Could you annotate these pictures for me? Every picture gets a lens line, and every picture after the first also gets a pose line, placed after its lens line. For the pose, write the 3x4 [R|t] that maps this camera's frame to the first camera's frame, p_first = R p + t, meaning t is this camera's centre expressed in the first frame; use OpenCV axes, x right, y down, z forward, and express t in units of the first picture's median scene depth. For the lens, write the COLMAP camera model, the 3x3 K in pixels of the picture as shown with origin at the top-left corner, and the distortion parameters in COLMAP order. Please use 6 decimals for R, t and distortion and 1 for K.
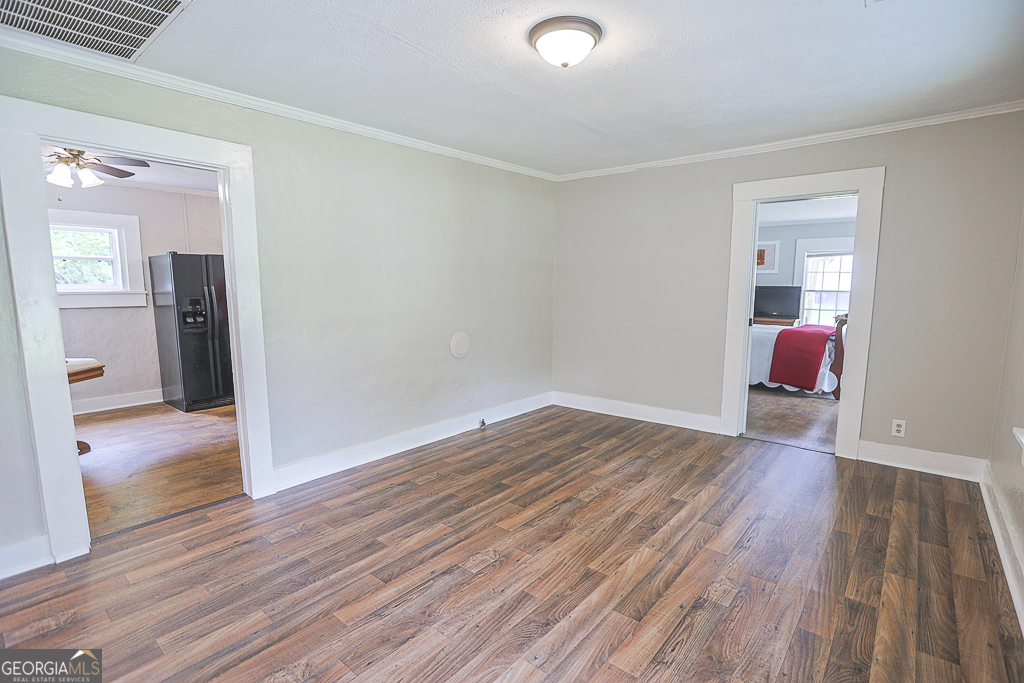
lens RADIAL K [[487.1, 0, 519.1], [0, 487.1, 342.6], [0, 0, 1]] dist [-0.028582, 0.009980]
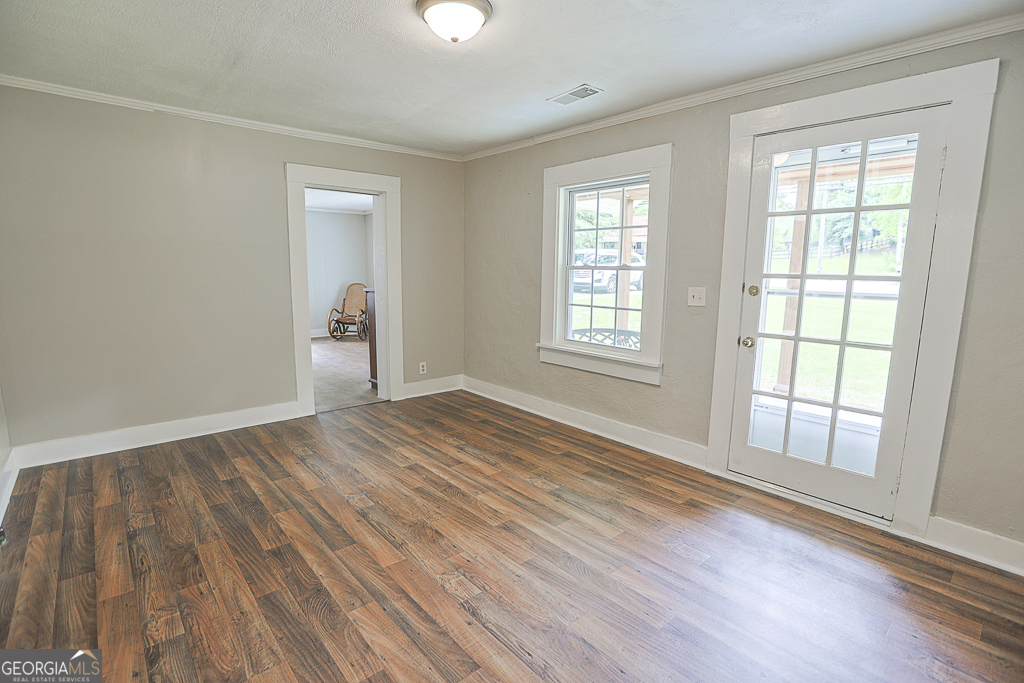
lens RADIAL K [[495.3, 0, 509.6], [0, 495.3, 328.6], [0, 0, 1]] dist [-0.039920, 0.010702]
pose [[0.171808, -0.114936, 0.978403, -0.654103], [0.103338, 0.989794, 0.098128, -0.060573], [-0.979695, 0.084247, 0.181932, 0.537474]]
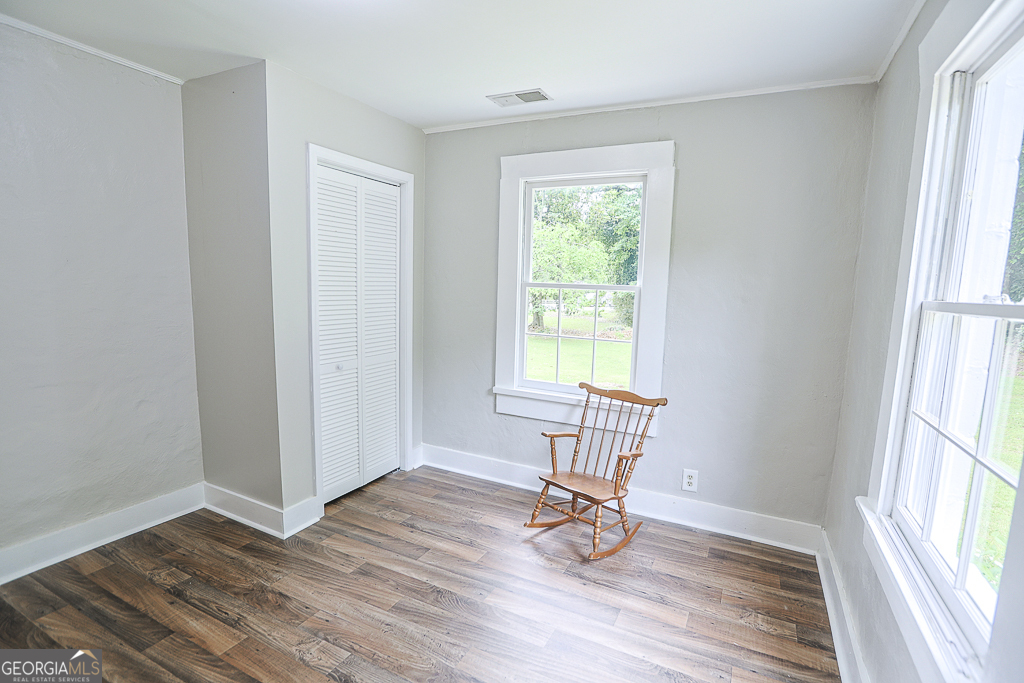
lens RADIAL K [[491.4, 0, 511.1], [0, 491.4, 354.6], [0, 0, 1]] dist [-0.030226, 0.009345]
pose [[-0.219181, -0.140942, 0.965451, -0.606902], [0.093409, 0.981935, 0.164554, -0.076927], [-0.971203, 0.126249, -0.202056, 0.609706]]
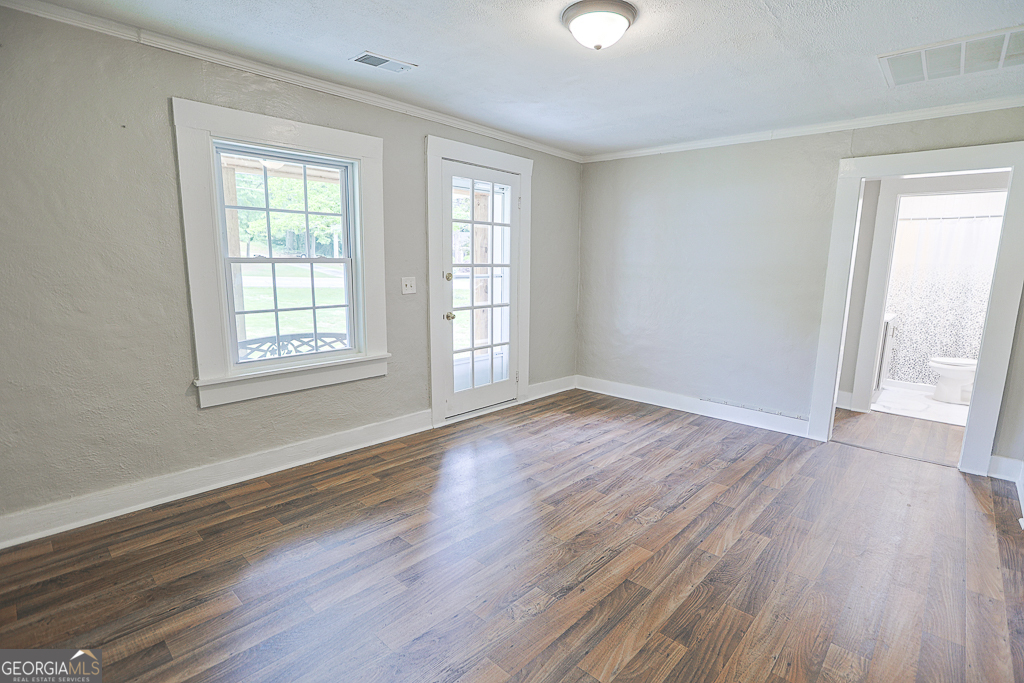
lens RADIAL K [[491.4, 0, 511.1], [0, 491.4, 354.6], [0, 0, 1]] dist [-0.030226, 0.009345]
pose [[-0.997611, -0.030510, 0.061977, 0.138089], [-0.010491, 0.953688, 0.300616, -0.185173], [-0.068278, 0.299248, -0.951729, 1.501797]]
